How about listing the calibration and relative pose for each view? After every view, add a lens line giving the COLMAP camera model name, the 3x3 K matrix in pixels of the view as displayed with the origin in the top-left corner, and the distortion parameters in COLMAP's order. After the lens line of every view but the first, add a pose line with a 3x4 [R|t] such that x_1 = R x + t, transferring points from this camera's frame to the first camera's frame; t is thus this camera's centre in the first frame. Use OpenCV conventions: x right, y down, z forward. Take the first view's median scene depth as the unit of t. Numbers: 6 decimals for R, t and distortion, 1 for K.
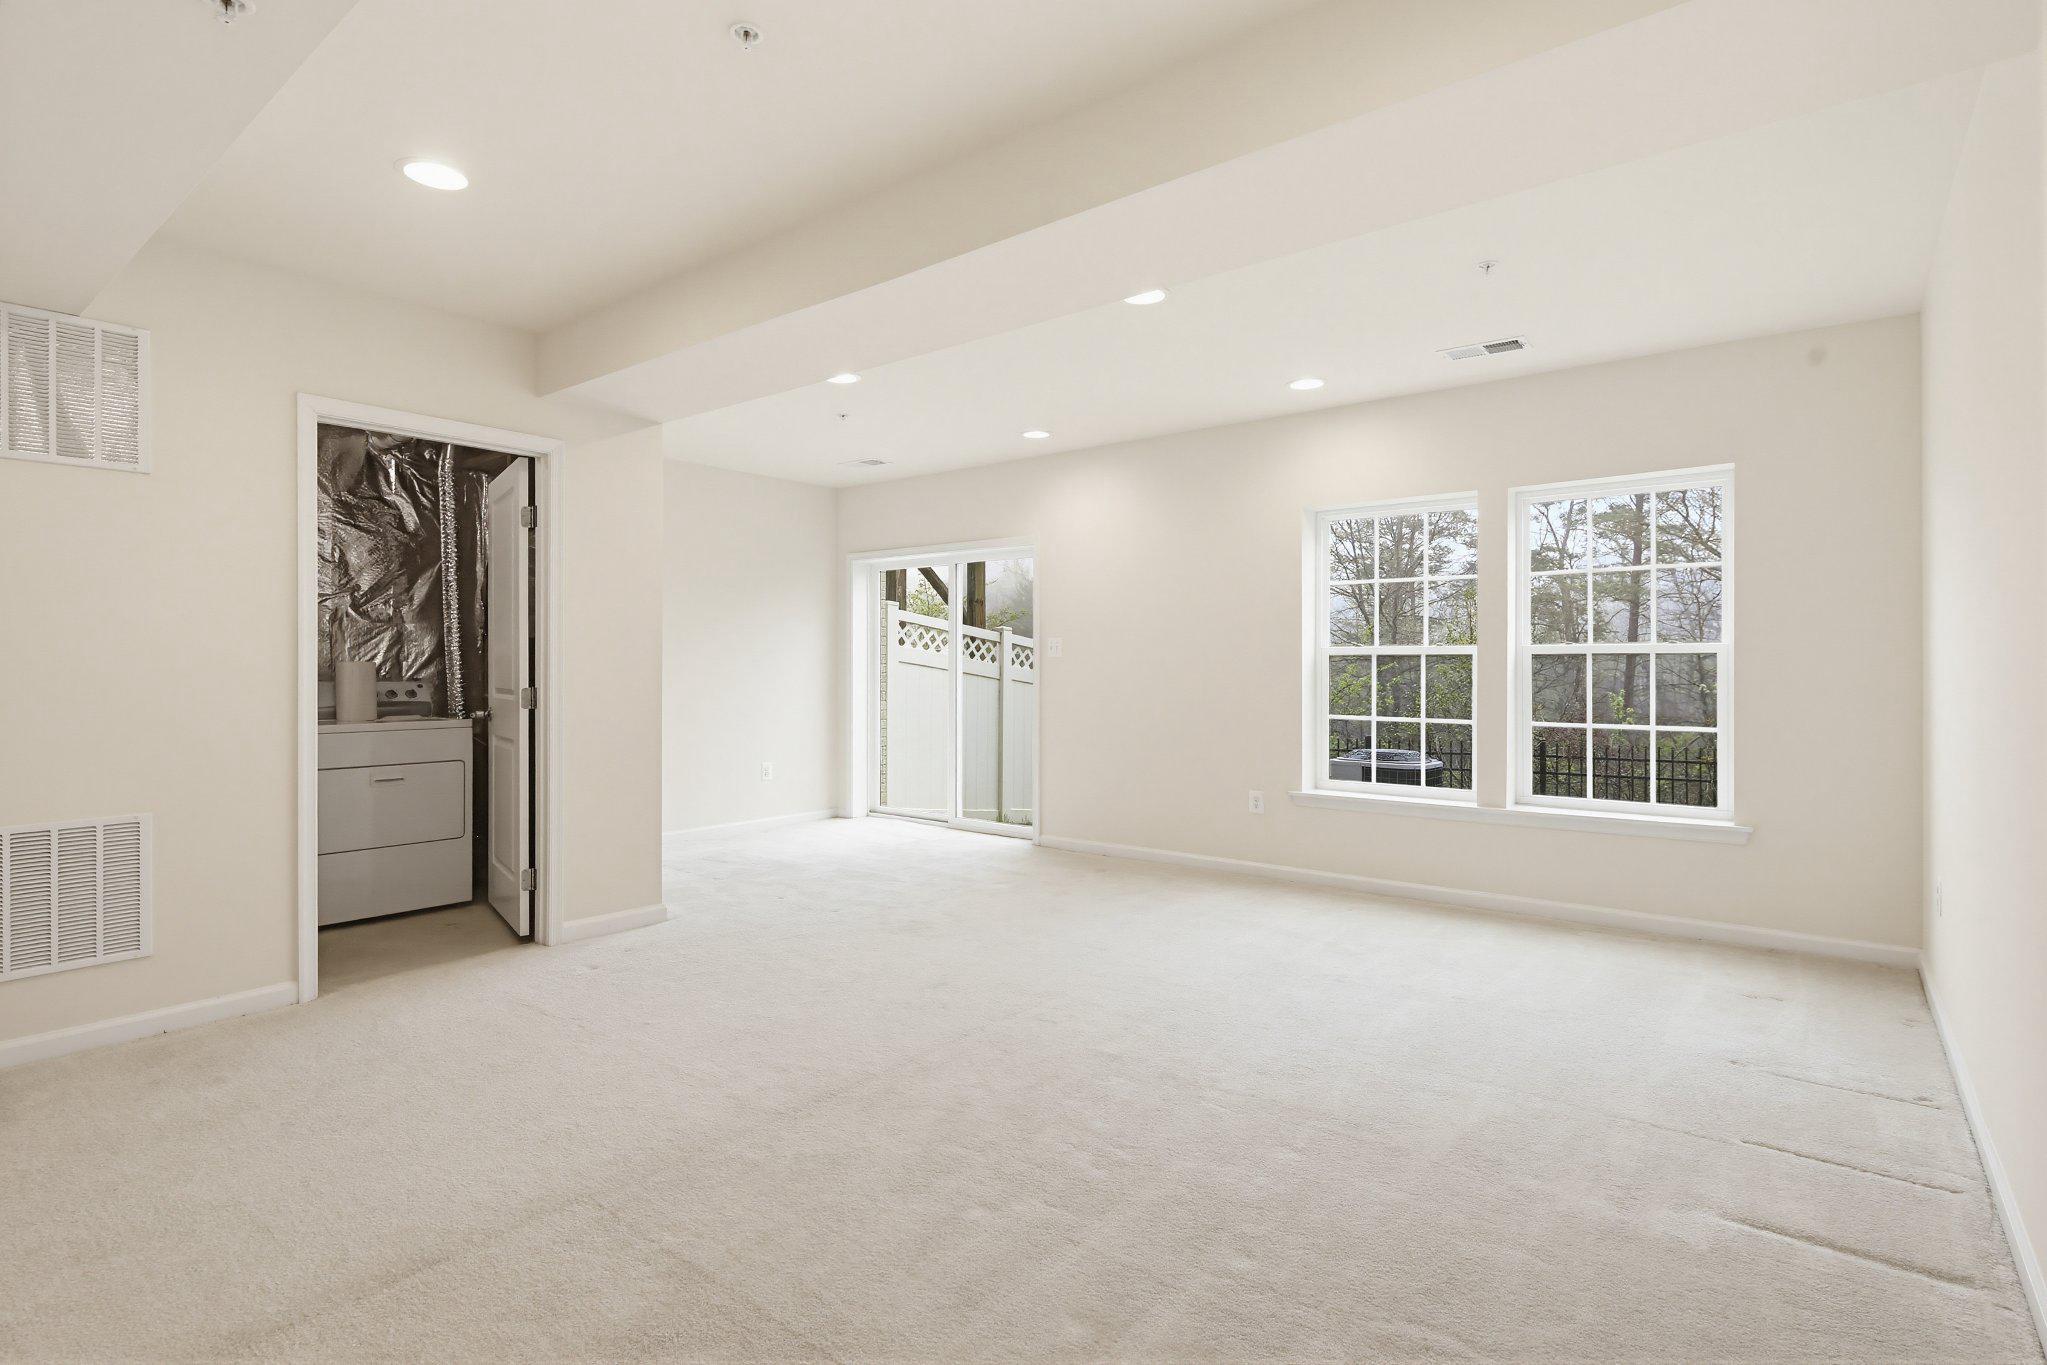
lens RADIAL K [[996.2, 0, 1023.4], [0, 996.2, 685.8], [0, 0, 1]] dist [0.004373, -0.005094]
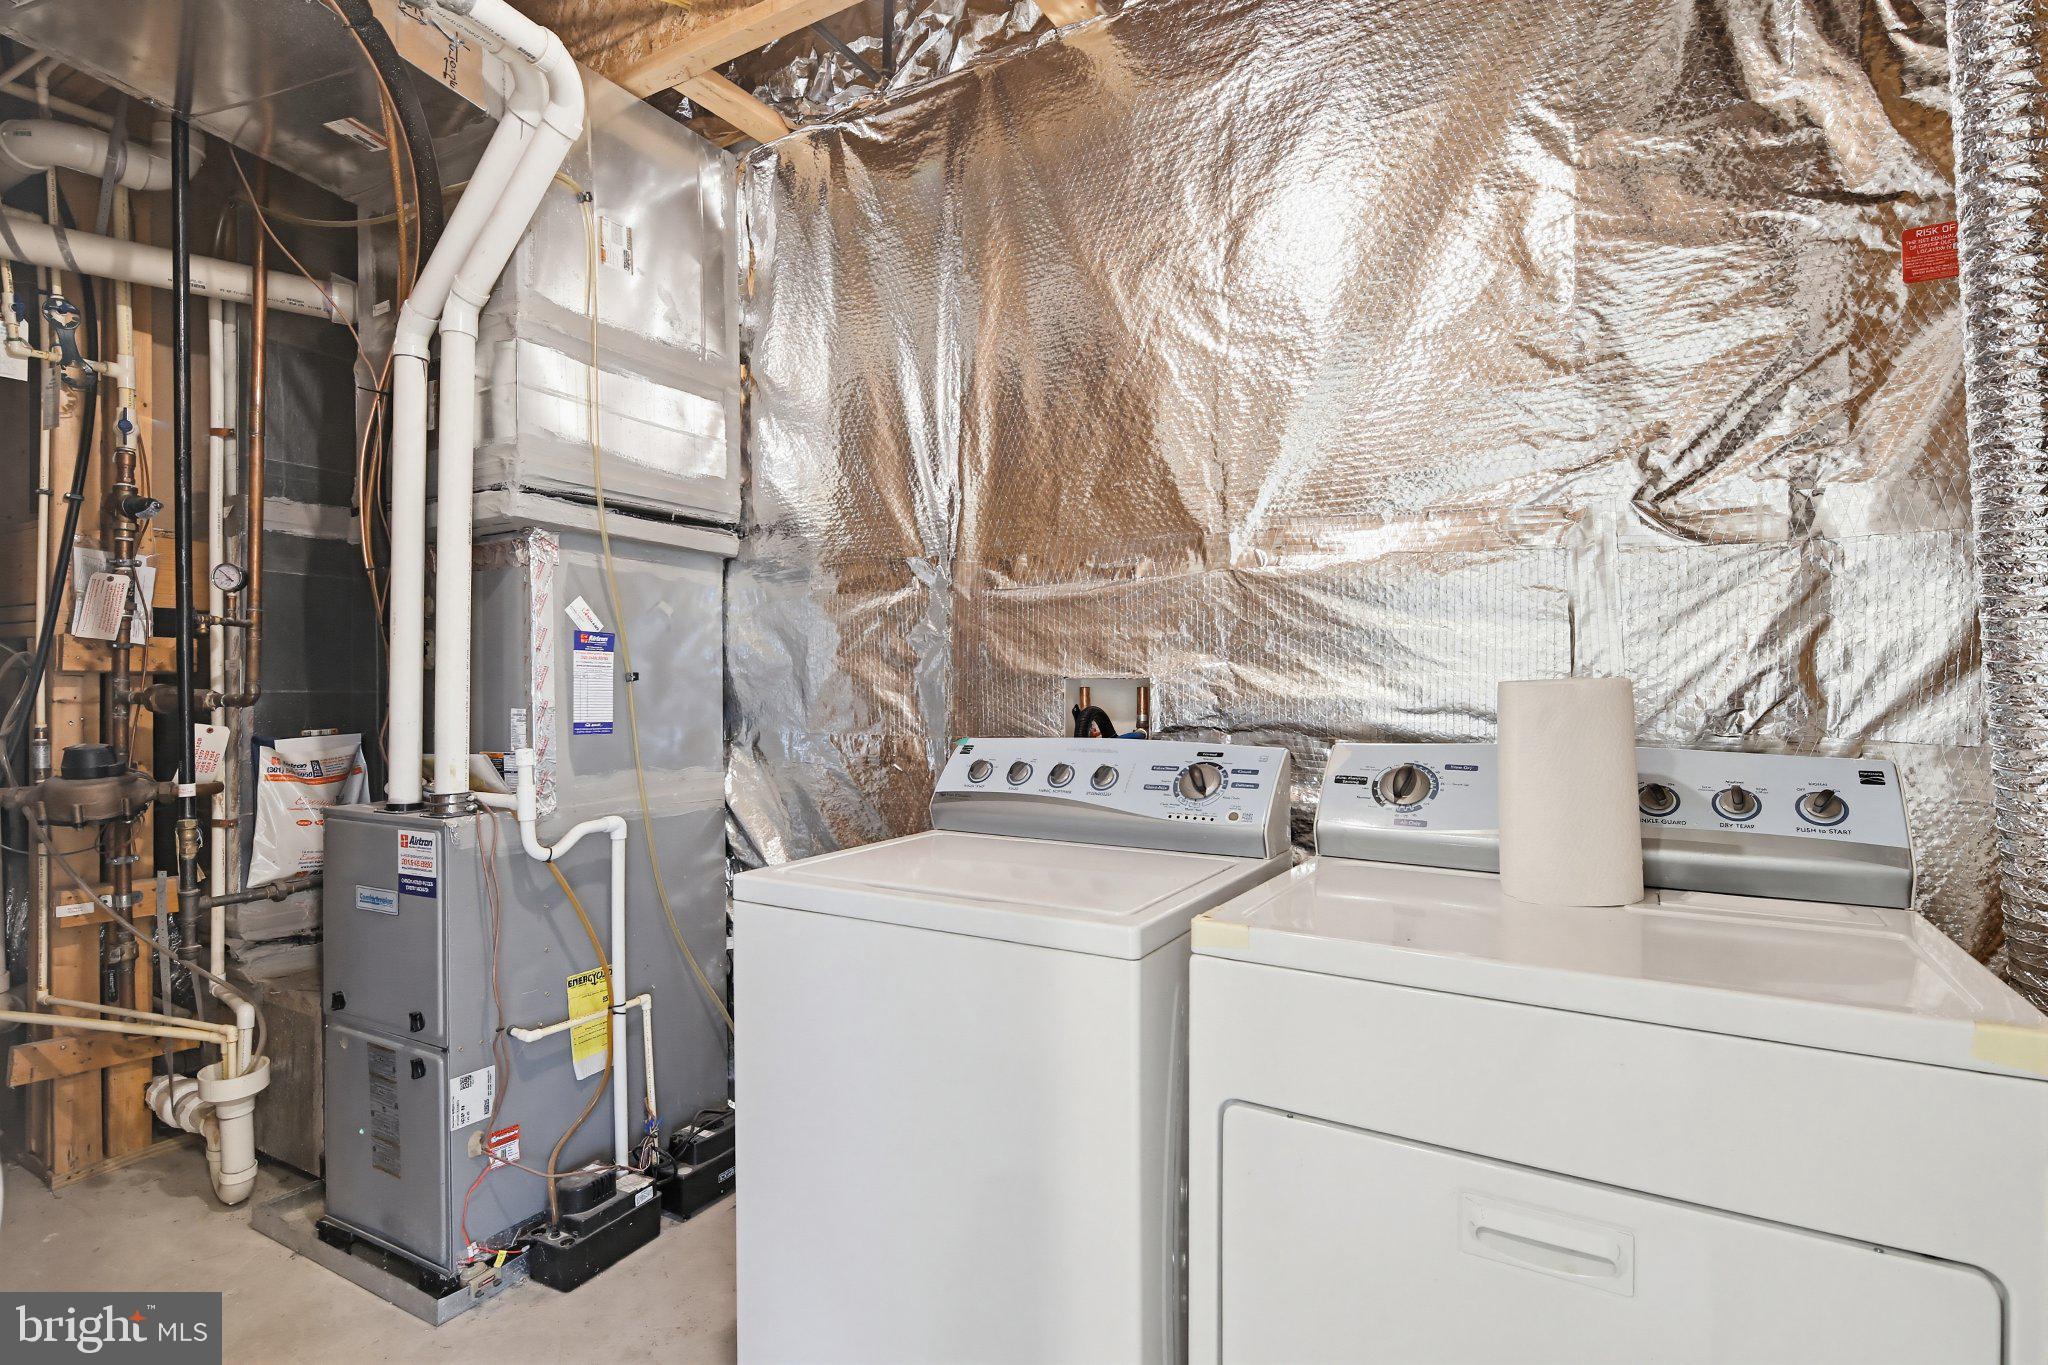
lens RADIAL K [[996.6, 0, 1023.8], [0, 996.6, 676.0], [0, 0, 1]] dist [0.004373, -0.005094]
pose [[0.156381, -0.000075, -0.987697, -0.454894], [-0.021153, 0.999770, -0.003425, -0.022755], [0.987470, 0.021428, 0.156343, 0.870295]]
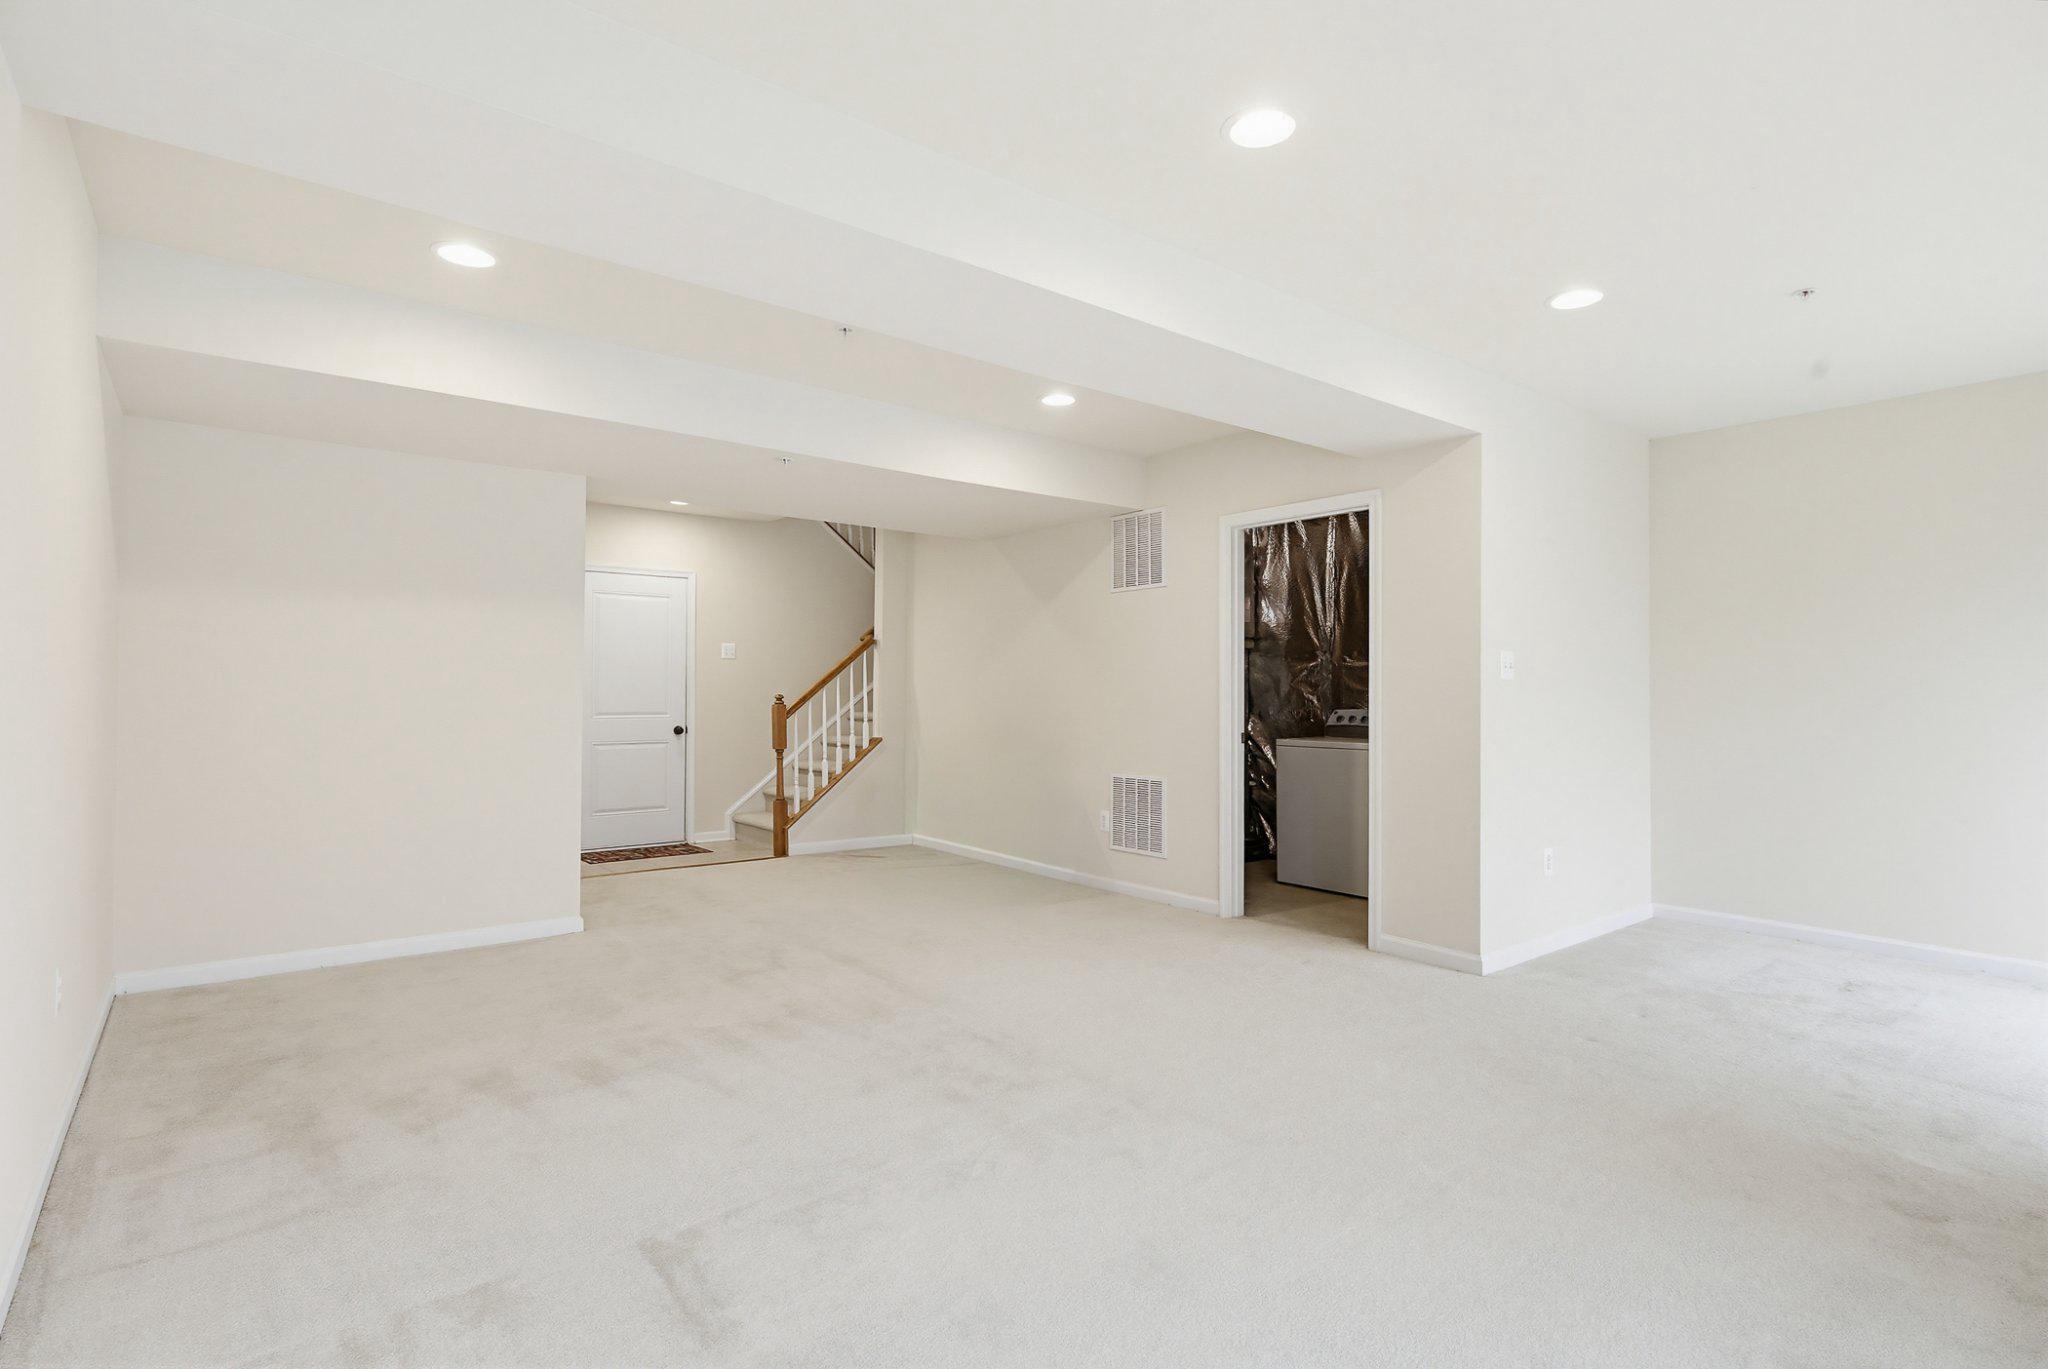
lens RADIAL K [[996.6, 0, 1027.2], [0, 996.6, 685.7], [0, 0, 1]] dist [0.004373, -0.005094]
pose [[-0.214189, -0.000460, -0.976792, 0.632414], [-0.022100, 0.999746, 0.004375, -0.026985], [0.976542, 0.022524, -0.214145, 0.785157]]
